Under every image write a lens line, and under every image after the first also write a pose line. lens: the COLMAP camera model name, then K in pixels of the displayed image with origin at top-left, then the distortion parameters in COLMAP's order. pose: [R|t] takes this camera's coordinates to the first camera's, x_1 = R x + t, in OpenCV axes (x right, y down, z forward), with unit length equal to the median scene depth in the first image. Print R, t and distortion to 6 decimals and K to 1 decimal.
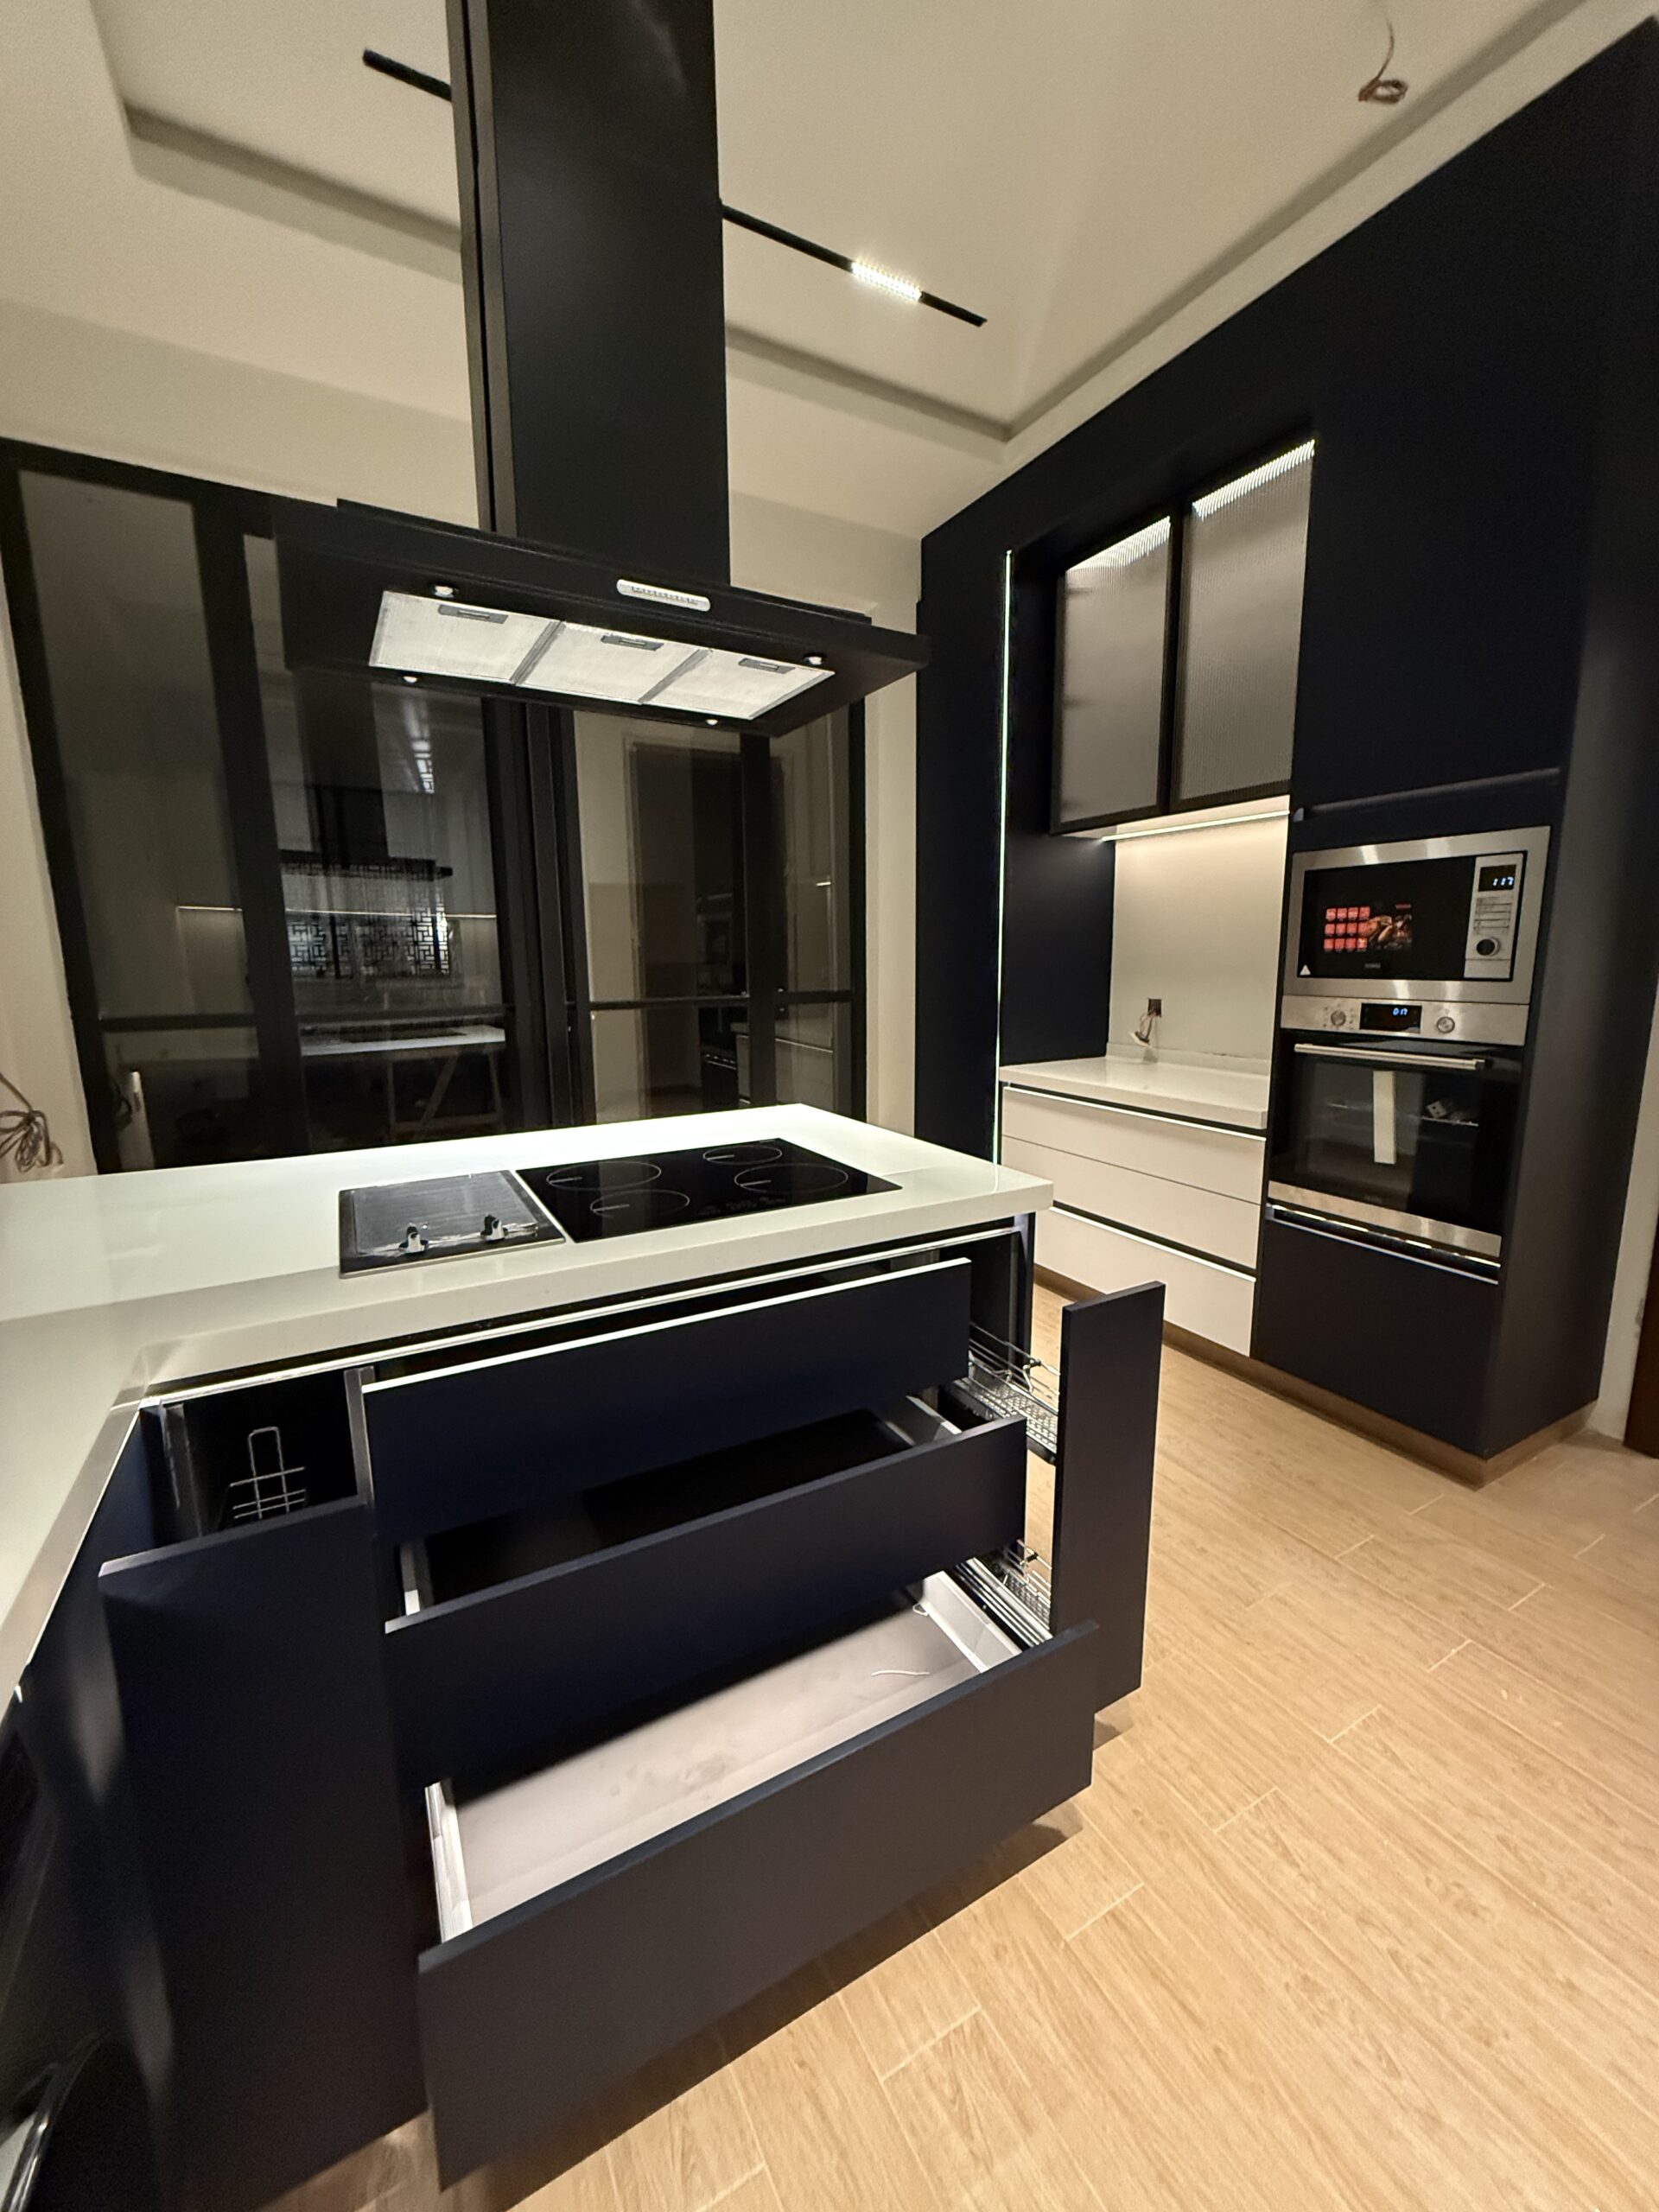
lens RADIAL K [[876.3, 0, 833.6], [0, 876.3, 1098.2], [0, 0, 1]] dist [0.000286, 0.000861]
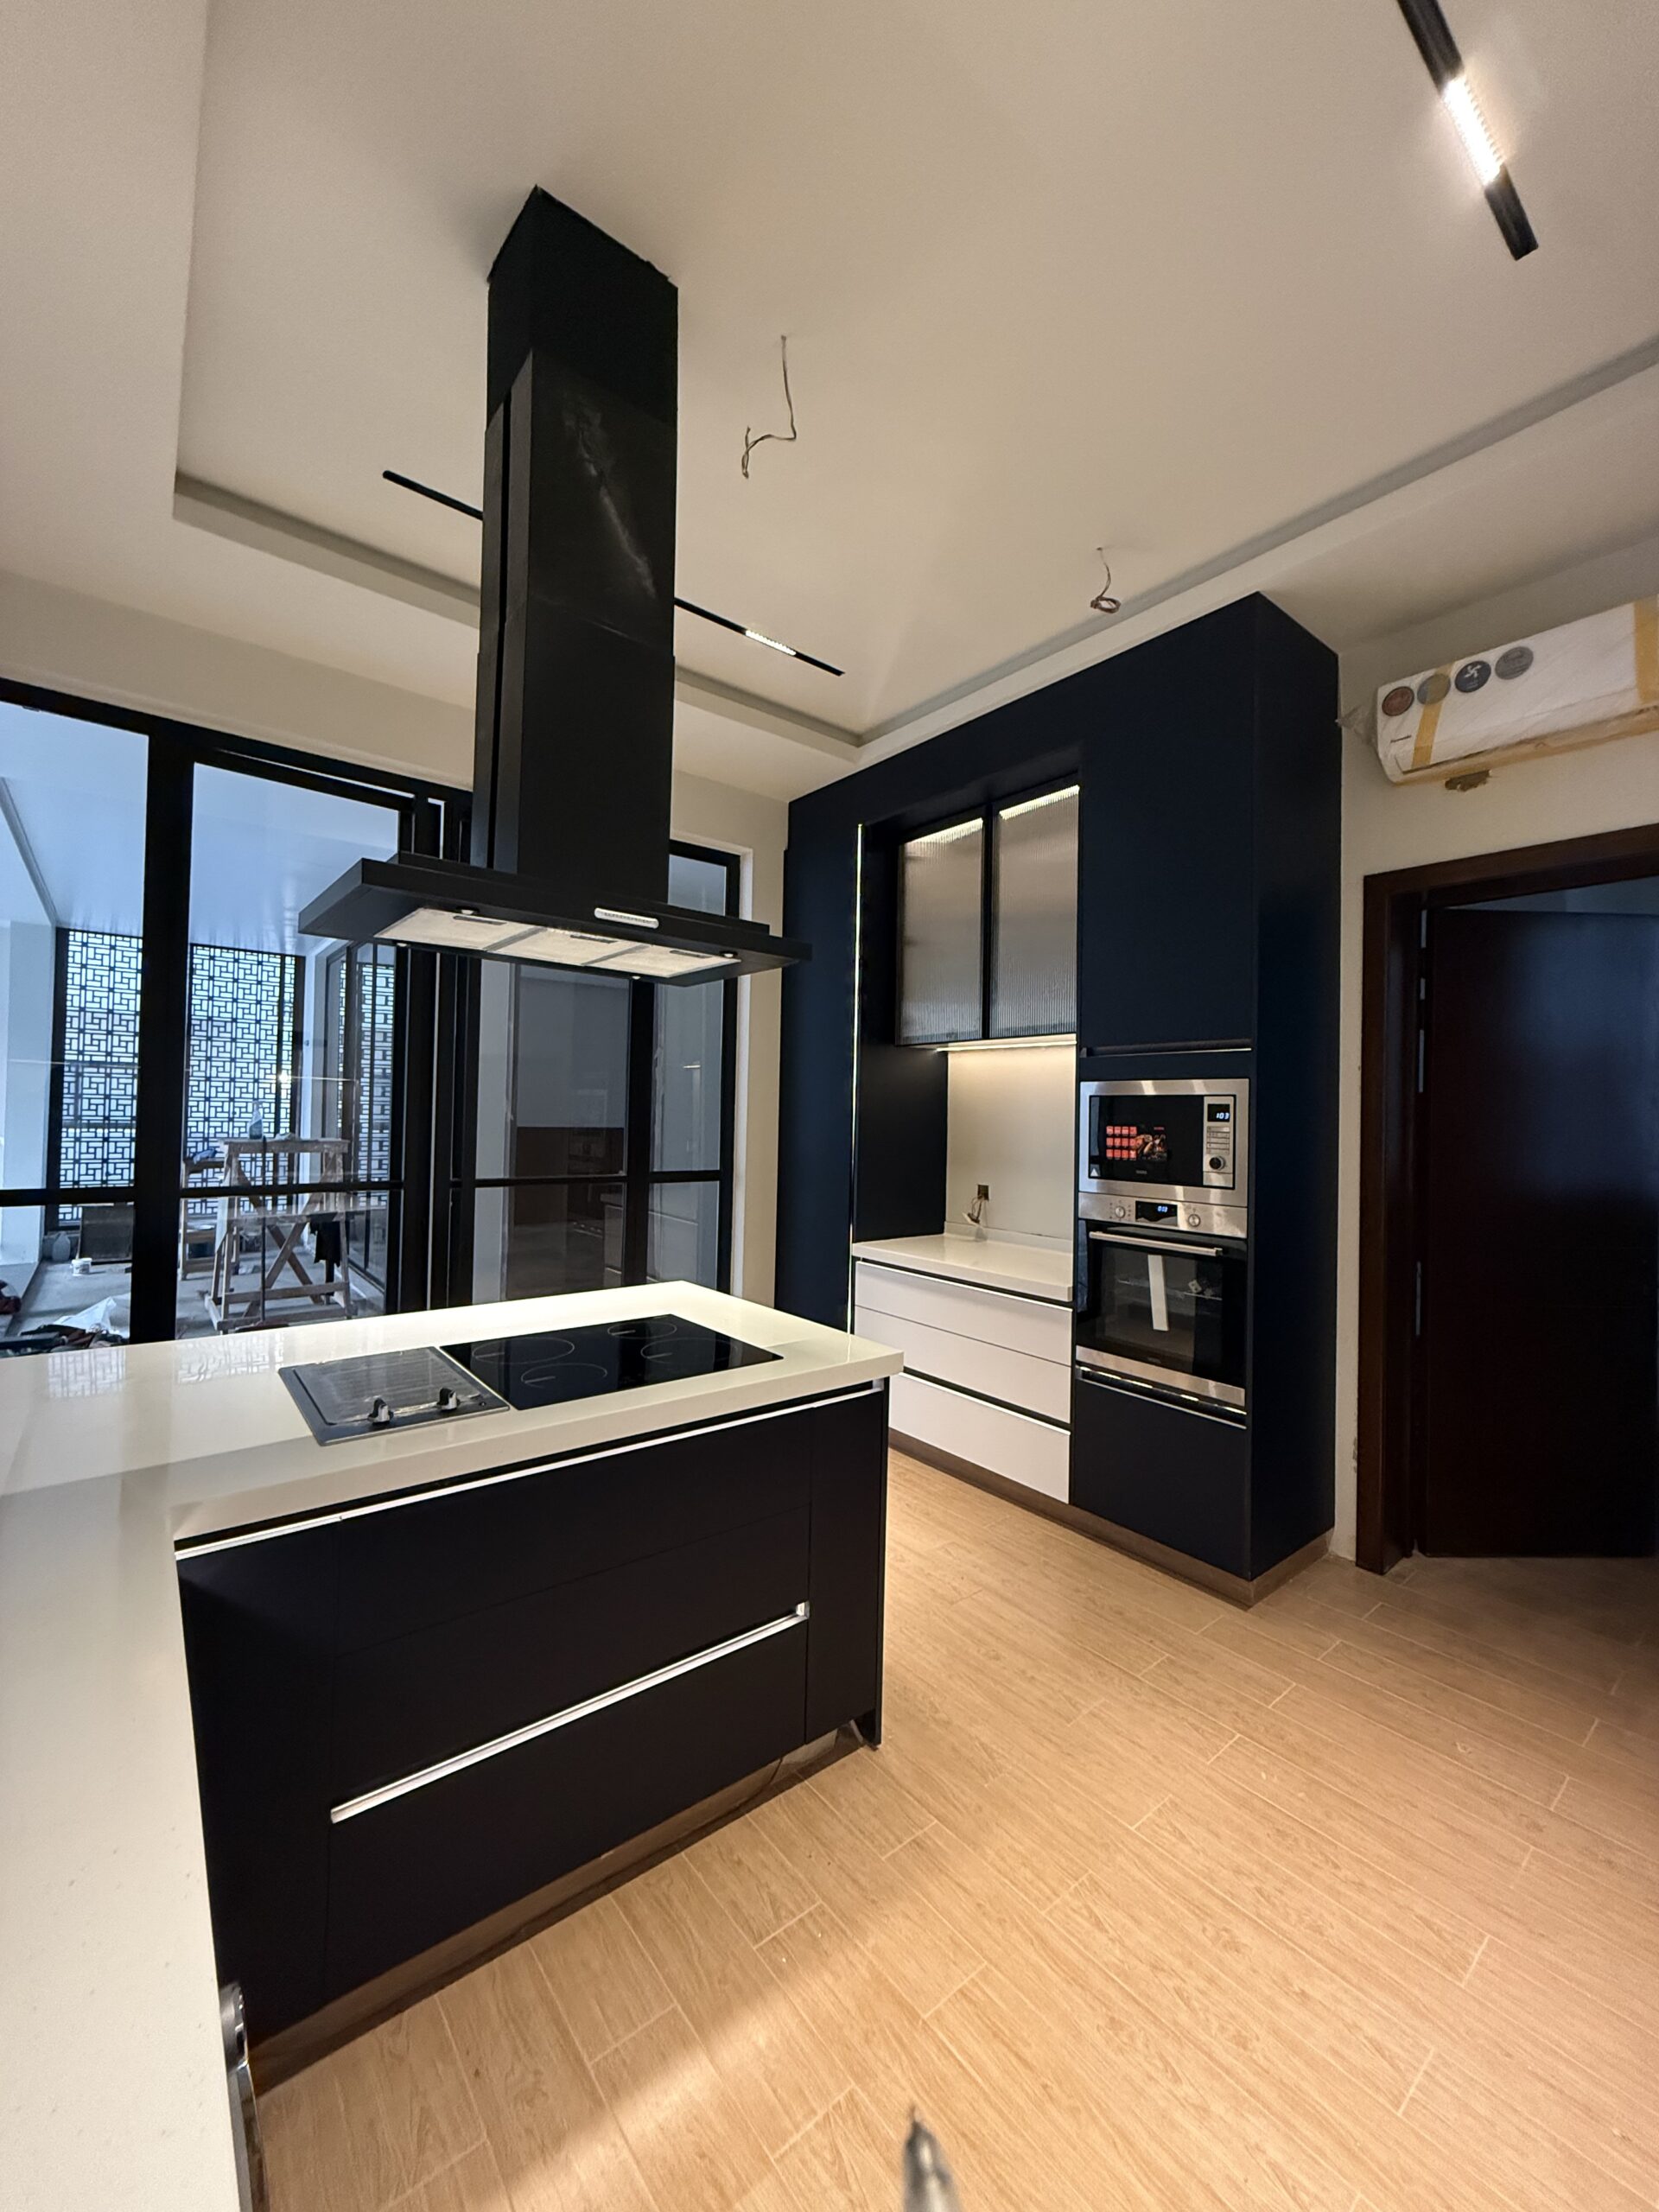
lens RADIAL K [[876.3, 0, 833.6], [0, 876.3, 1098.2], [0, 0, 1]] dist [0.000286, 0.000861]
pose [[0.984623, 0.034471, 0.171257, -0.066740], [-0.002766, 0.983291, -0.182021, -0.027816], [-0.174670, 0.178748, 0.968266, -0.230935]]
